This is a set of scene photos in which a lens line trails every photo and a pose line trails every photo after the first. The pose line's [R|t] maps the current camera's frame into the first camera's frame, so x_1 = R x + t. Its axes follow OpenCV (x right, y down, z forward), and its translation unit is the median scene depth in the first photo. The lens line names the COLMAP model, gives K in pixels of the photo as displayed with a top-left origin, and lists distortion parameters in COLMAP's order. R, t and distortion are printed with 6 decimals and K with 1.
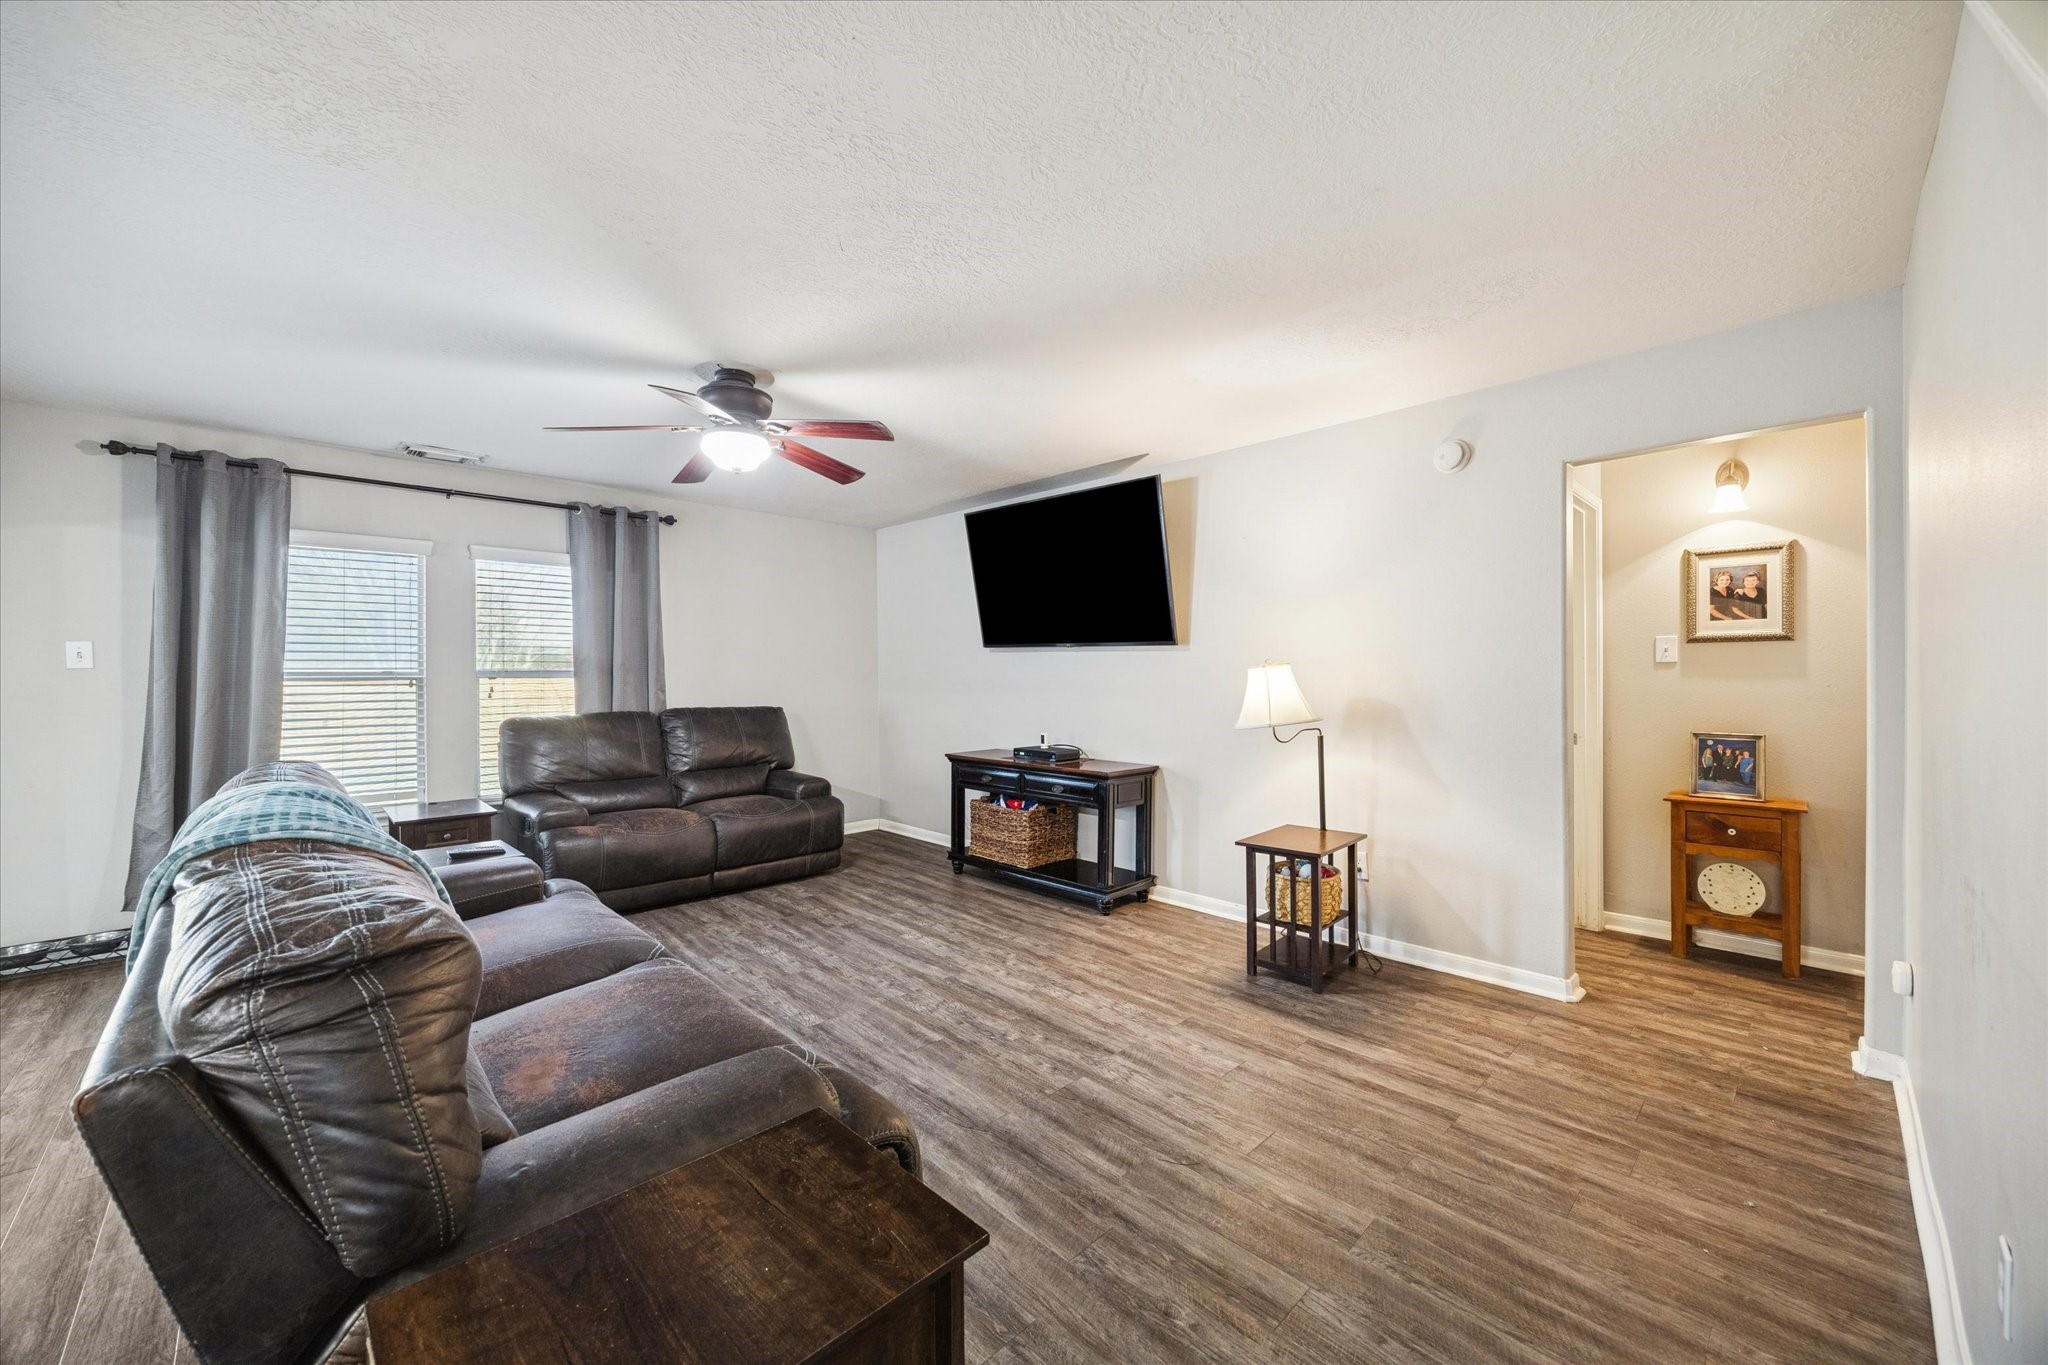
lens RADIAL K [[795.1, 0, 1050.4], [0, 795.1, 668.8], [0, 0, 1]] dist [-0.002722, -0.000469]
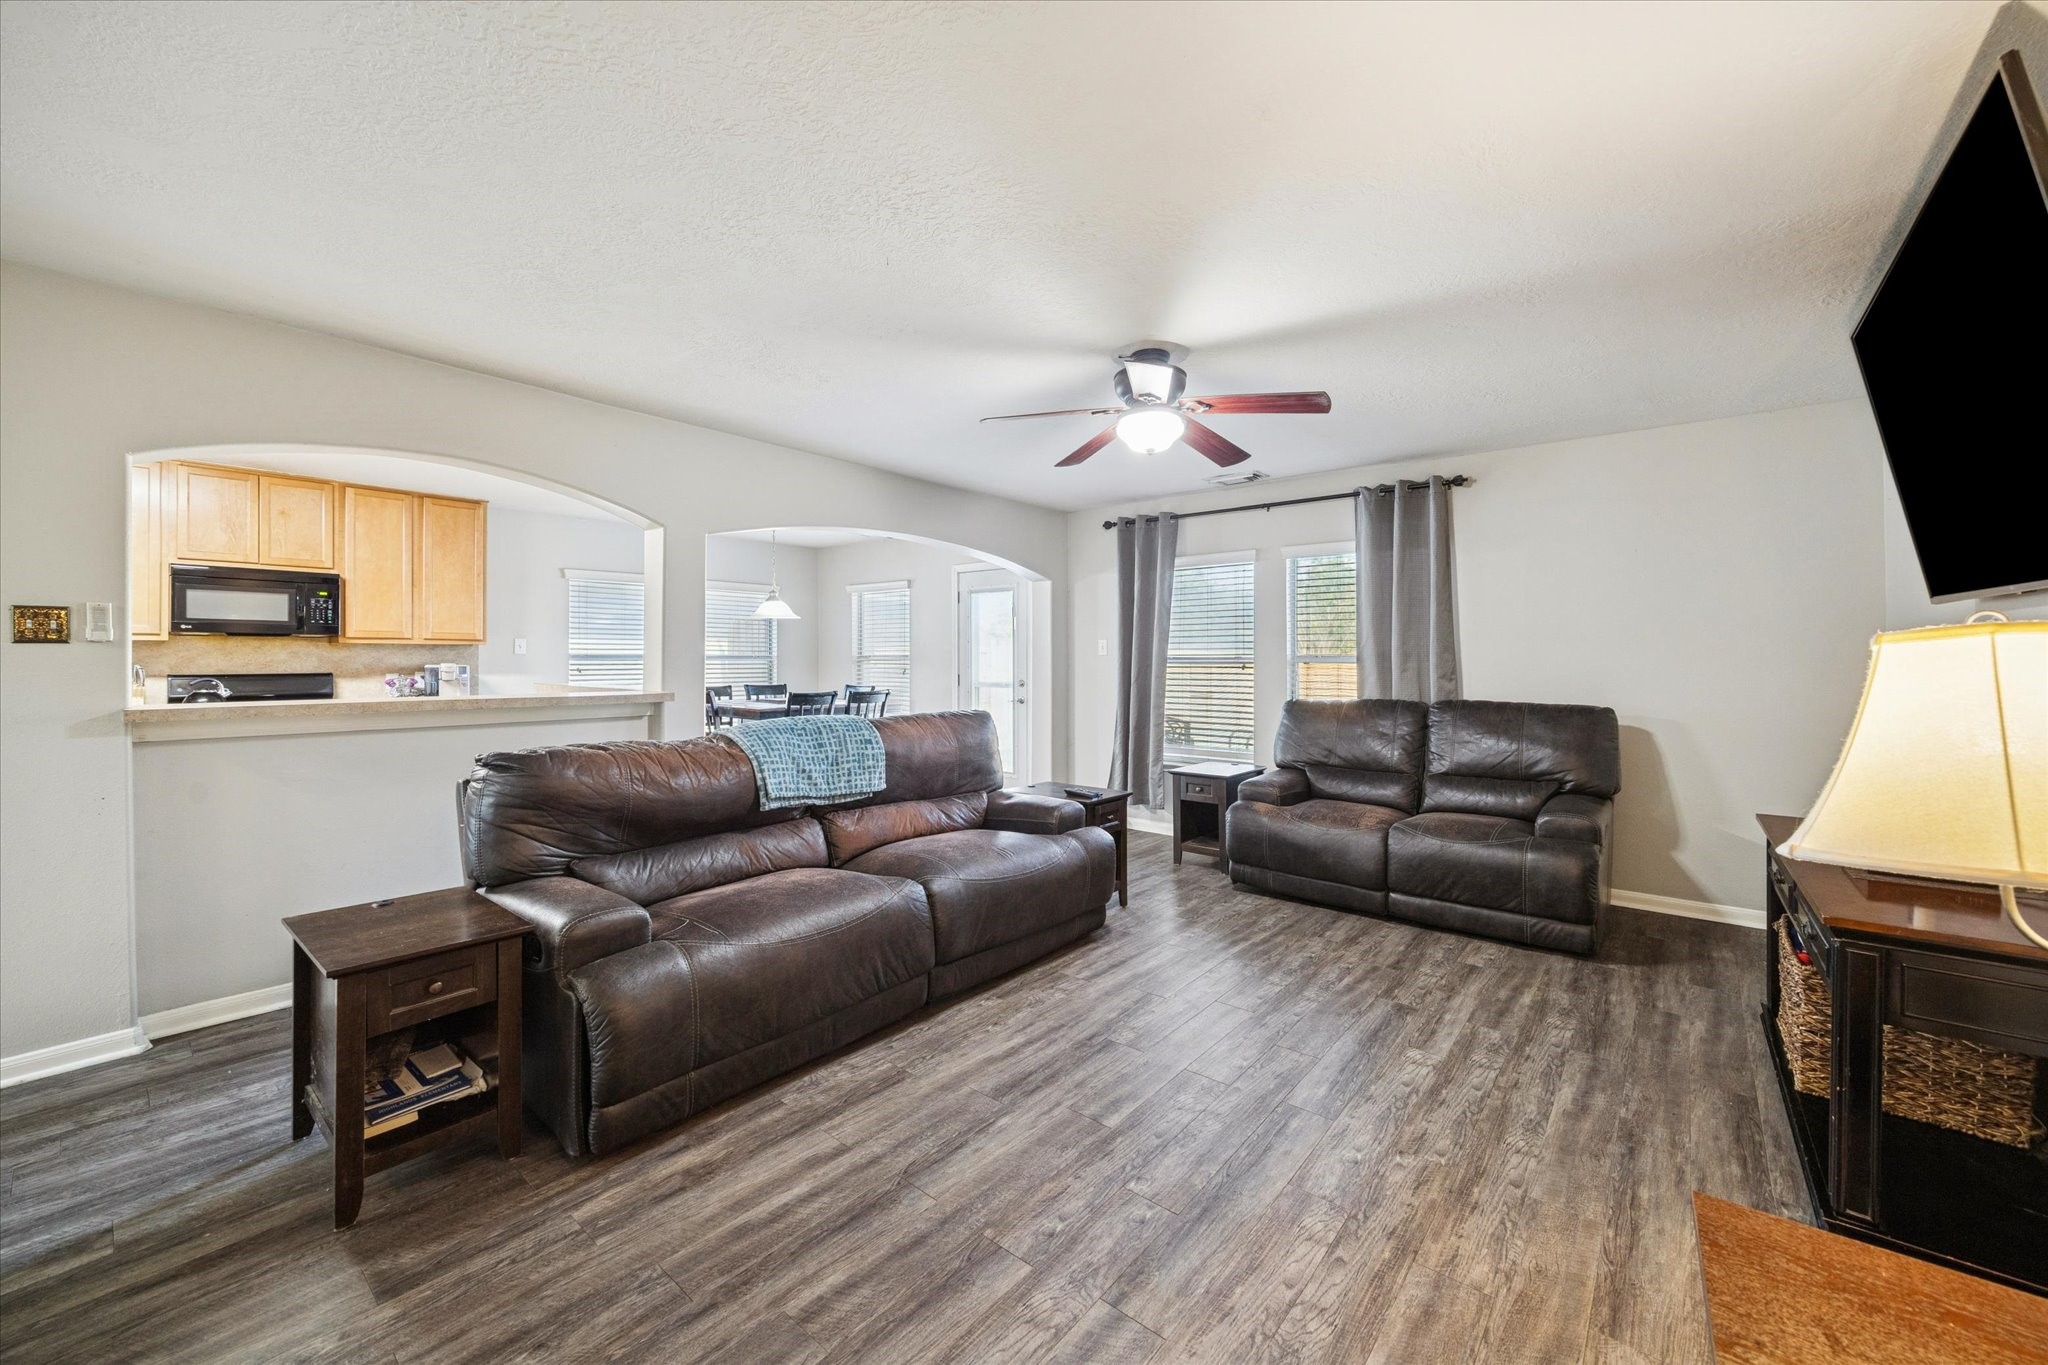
lens RADIAL K [[796.0, 0, 1009.8], [0, 796.0, 651.5], [0, 0, 1]] dist [-0.002087, -0.000009]
pose [[0.071807, -0.006849, -0.997395, 0.504784], [0.004280, 0.999969, -0.006559, 0.002224], [0.997409, -0.003798, 0.071834, 0.668273]]
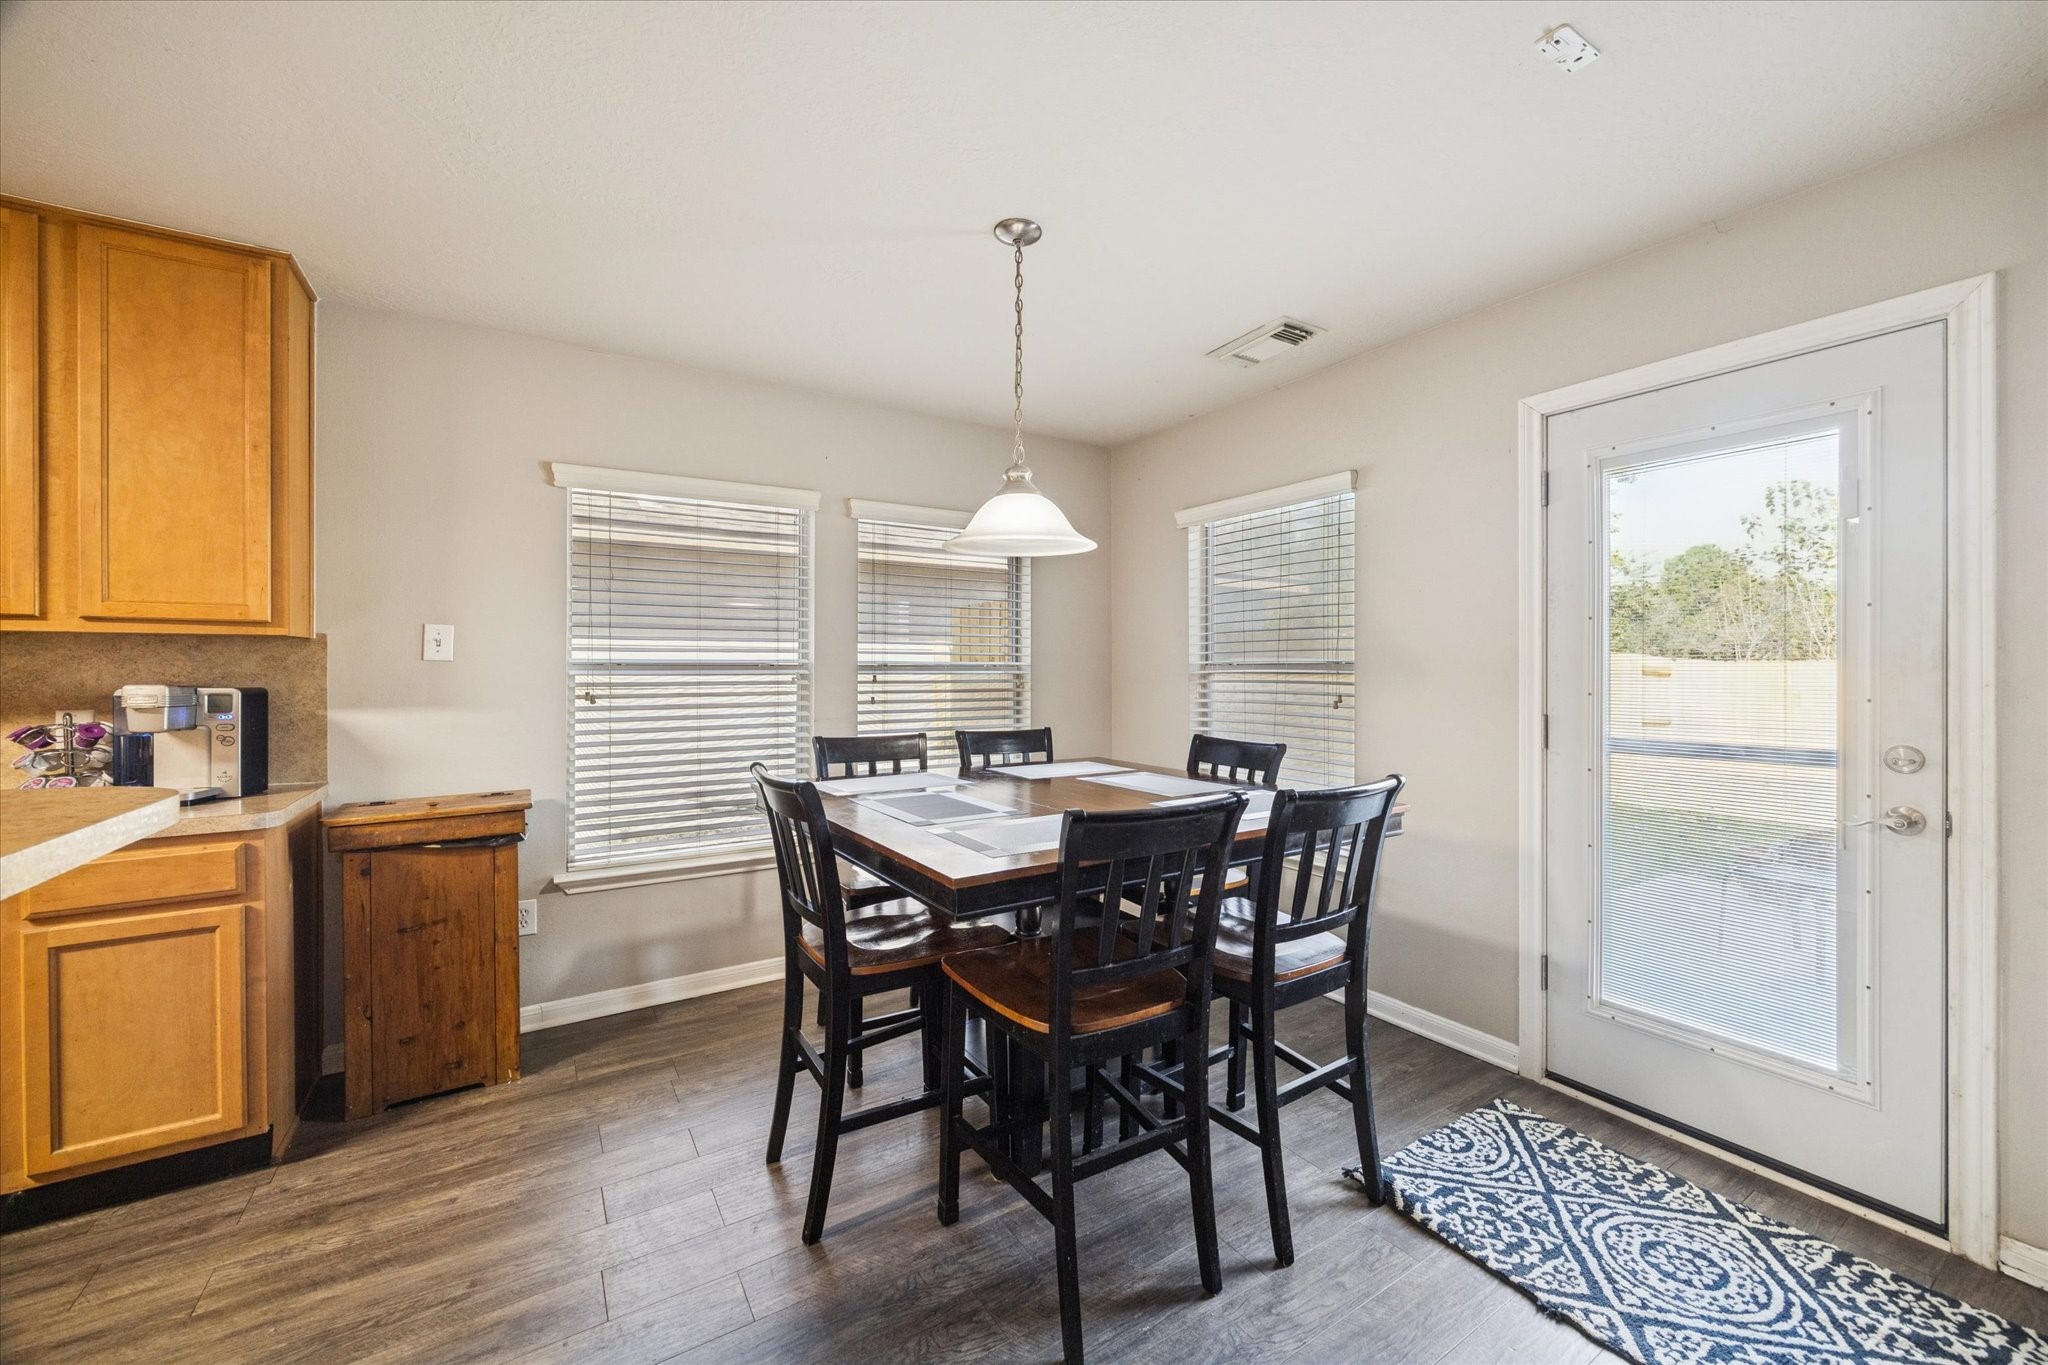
lens RADIAL K [[780.4, 0, 1027.8], [0, 780.4, 670.6], [0, 0, 1]] dist [0.000575, -0.000032]
pose [[-0.214358, 0.001137, -0.976755, -0.799116], [0.009593, 0.999954, -0.000941, 0.006549], [0.976708, -0.009572, -0.214359, 0.386774]]
